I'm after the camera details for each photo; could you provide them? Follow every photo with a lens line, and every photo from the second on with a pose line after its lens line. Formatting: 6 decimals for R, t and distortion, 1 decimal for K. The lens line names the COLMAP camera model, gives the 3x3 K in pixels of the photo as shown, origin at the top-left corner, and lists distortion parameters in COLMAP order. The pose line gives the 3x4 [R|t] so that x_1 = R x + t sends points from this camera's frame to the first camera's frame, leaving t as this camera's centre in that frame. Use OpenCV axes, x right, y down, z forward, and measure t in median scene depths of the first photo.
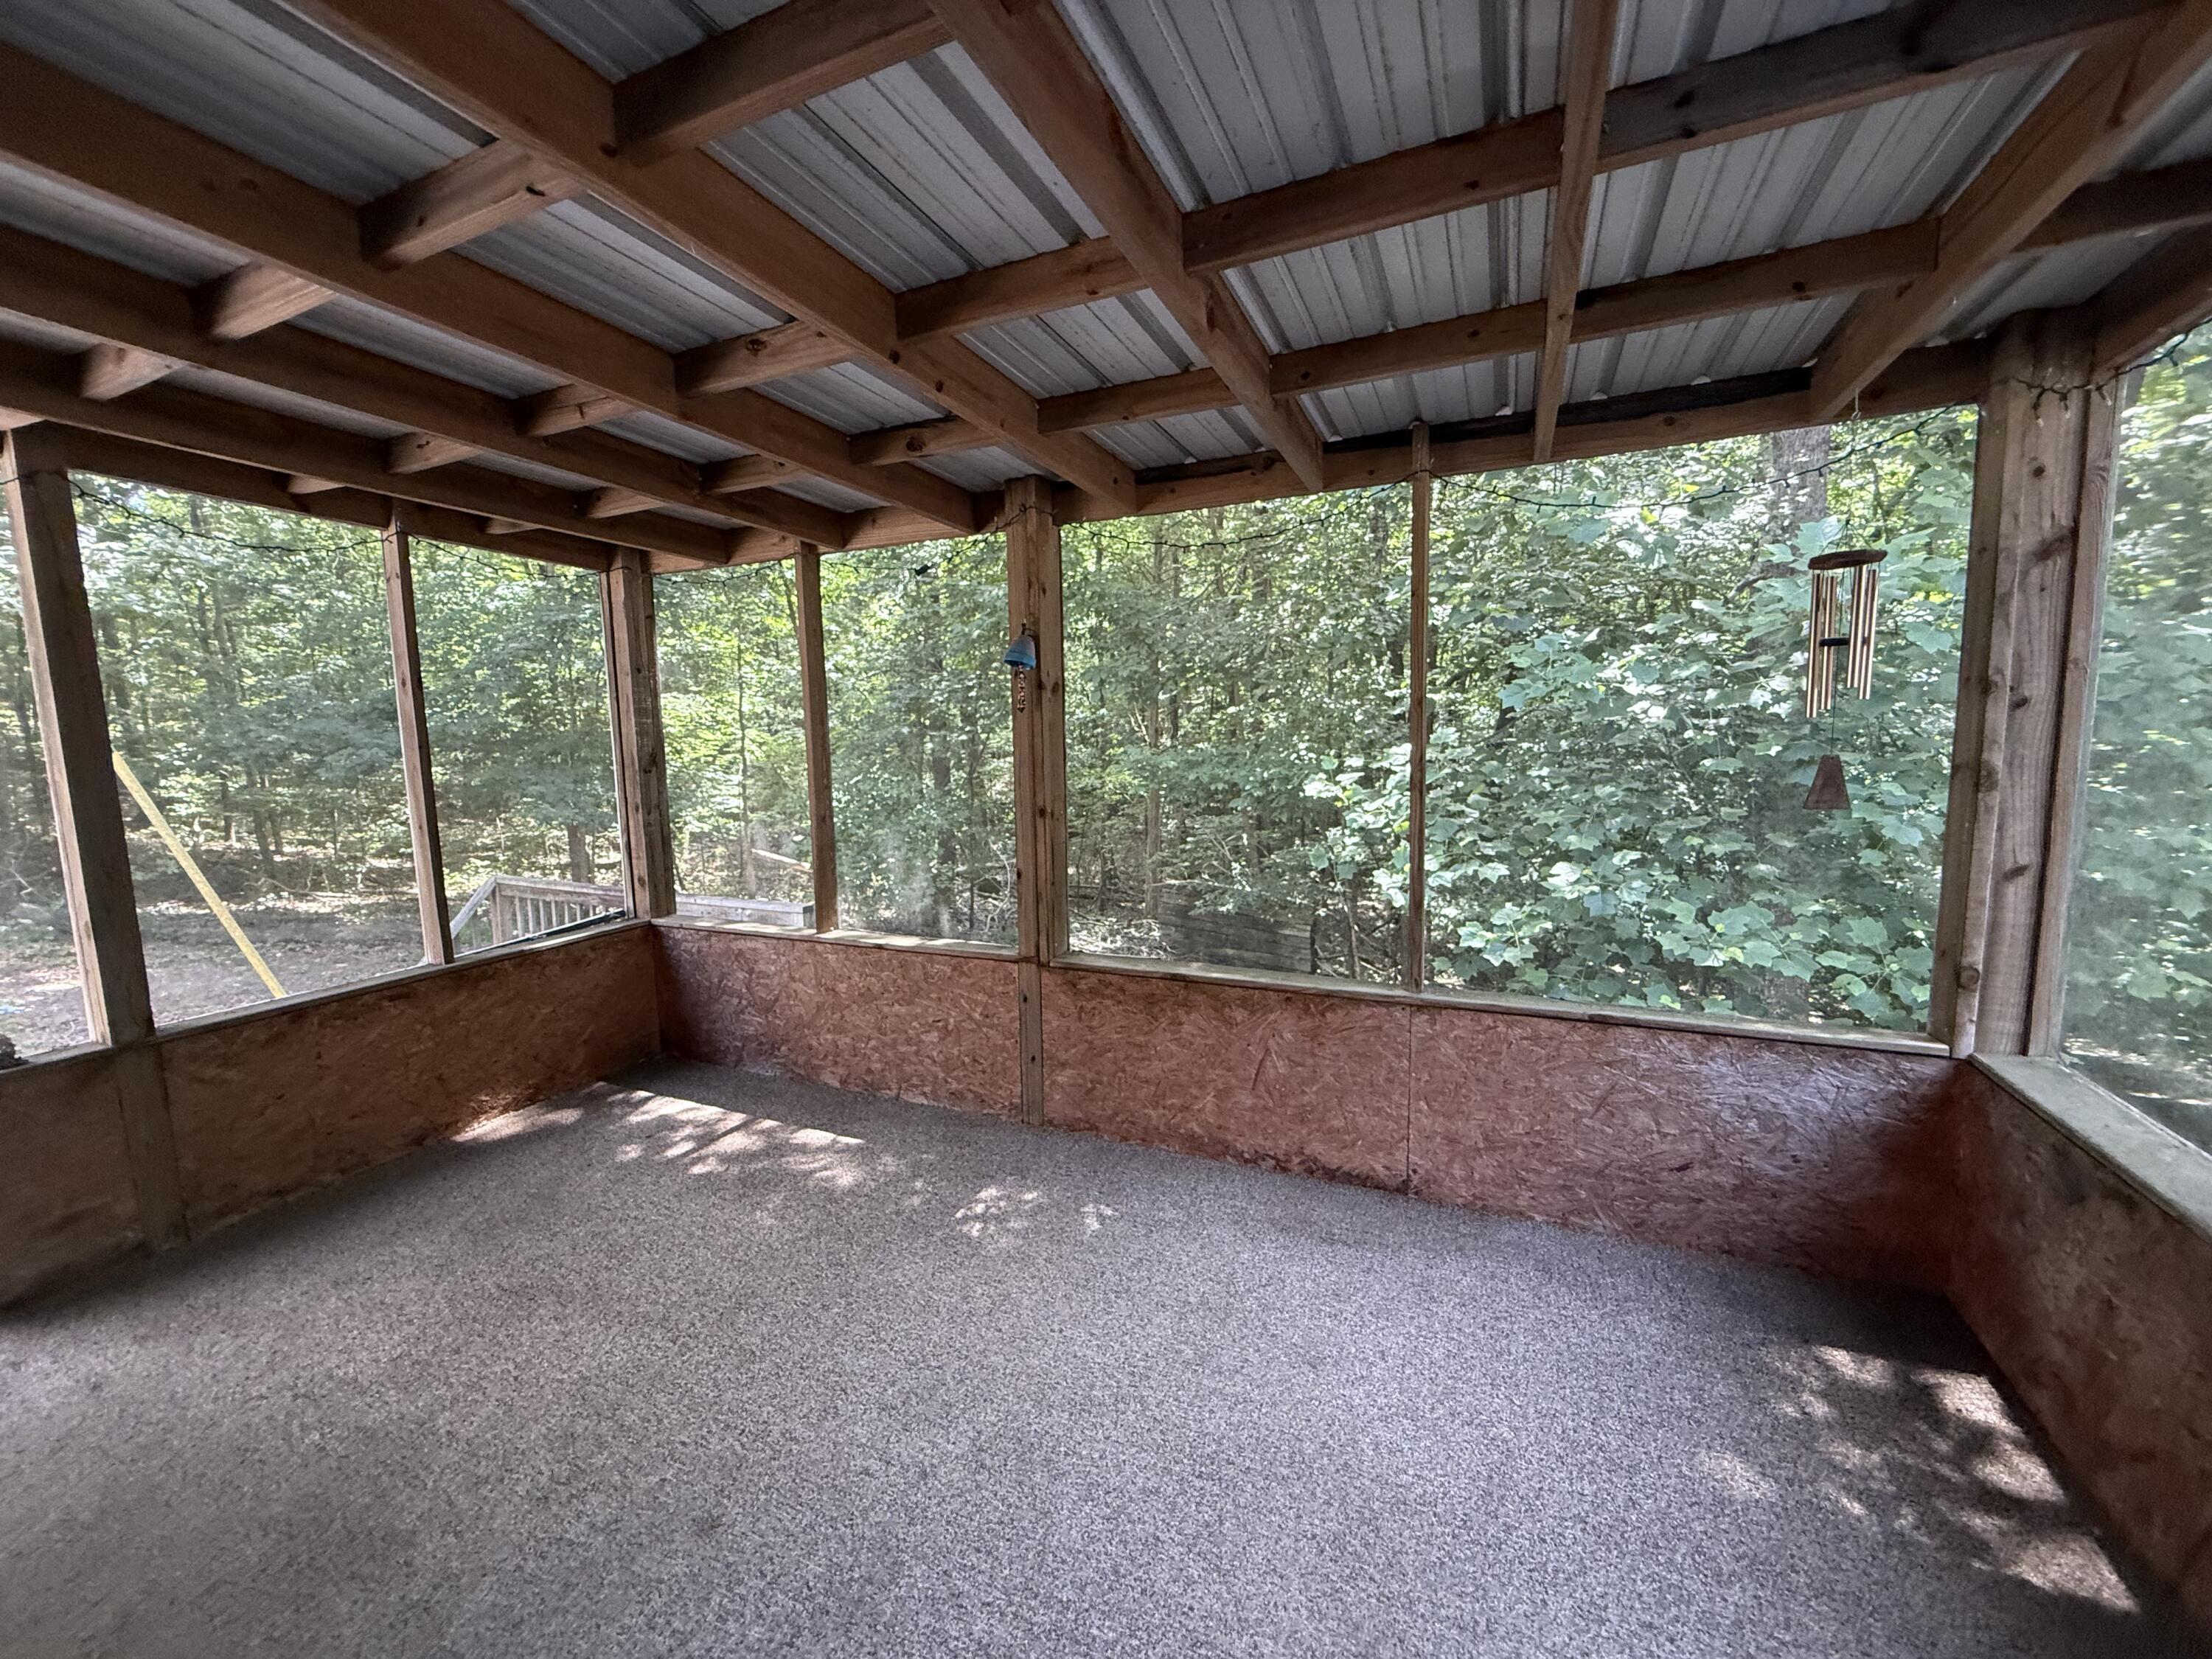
lens RADIAL K [[880.2, 0, 1104.8], [0, 880.2, 825.3], [0, 0, 1]] dist [-0.001605, 0.000395]
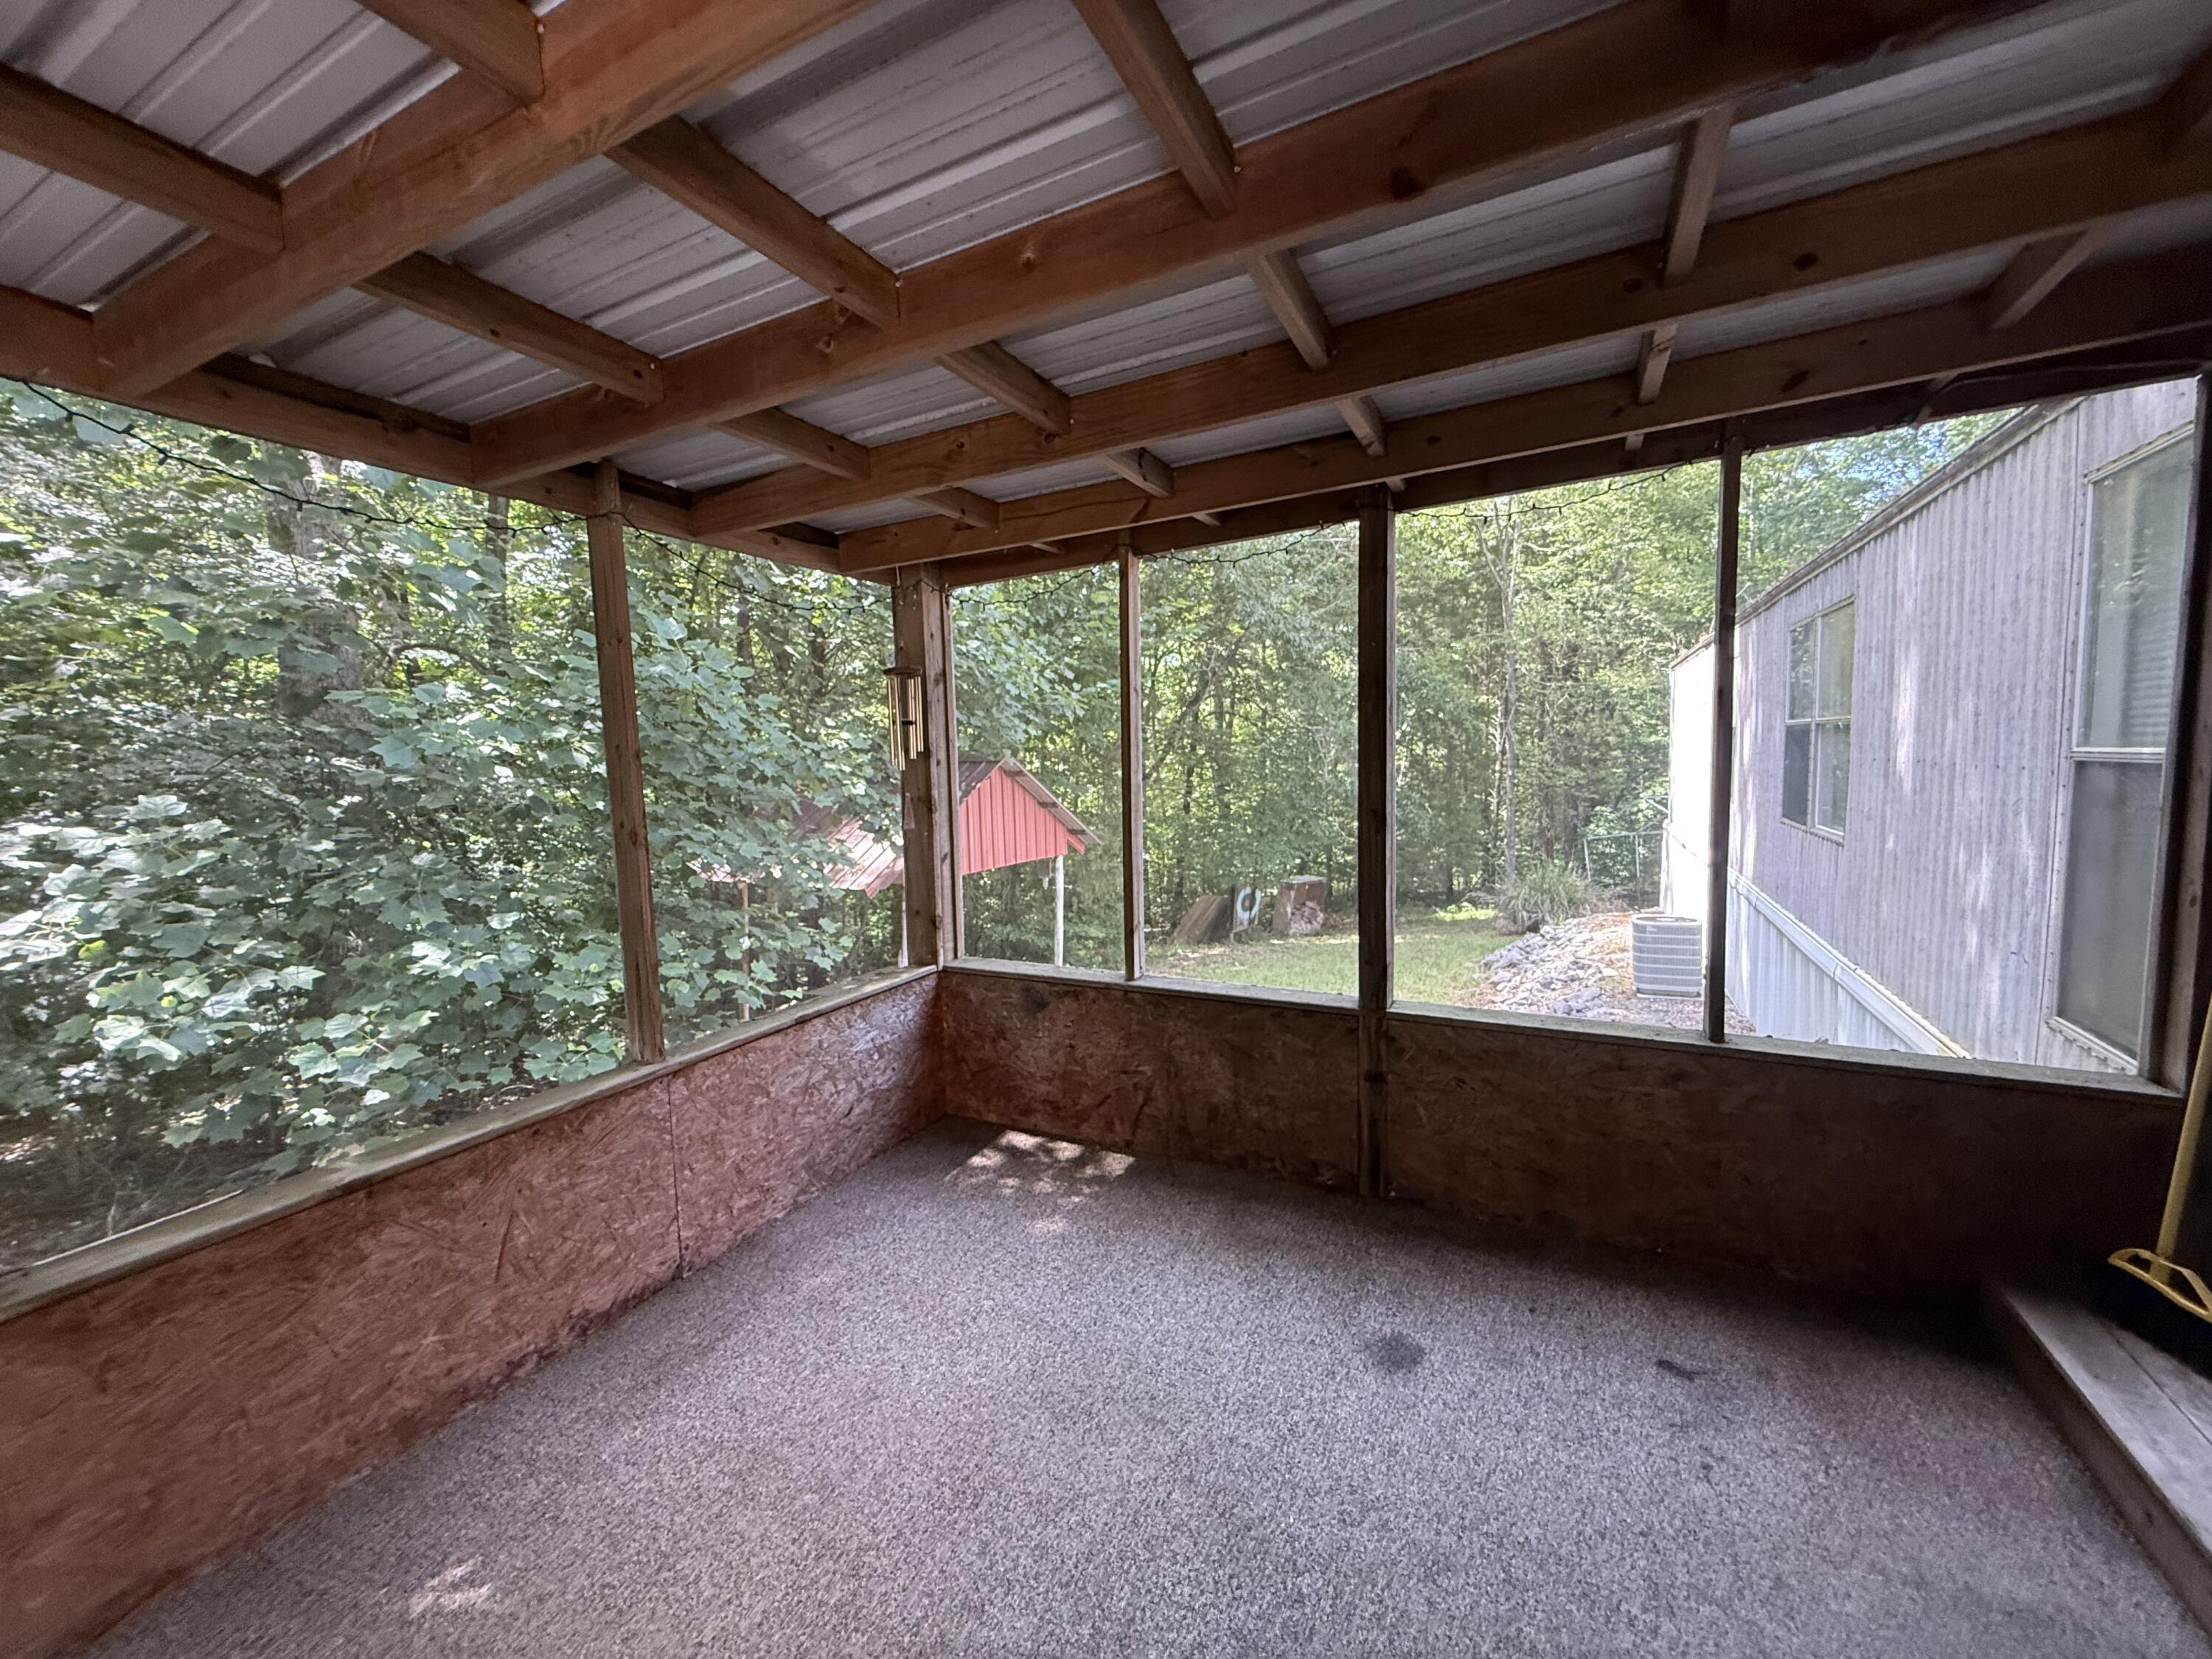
lens RADIAL K [[880.2, 0, 1104.8], [0, 880.2, 825.3], [0, 0, 1]] dist [-0.001605, 0.000395]
pose [[0.041421, -0.057056, 0.997511, -0.715196], [0.135784, 0.989427, 0.050955, -0.056634], [-0.989872, 0.133335, 0.048731, 0.585677]]
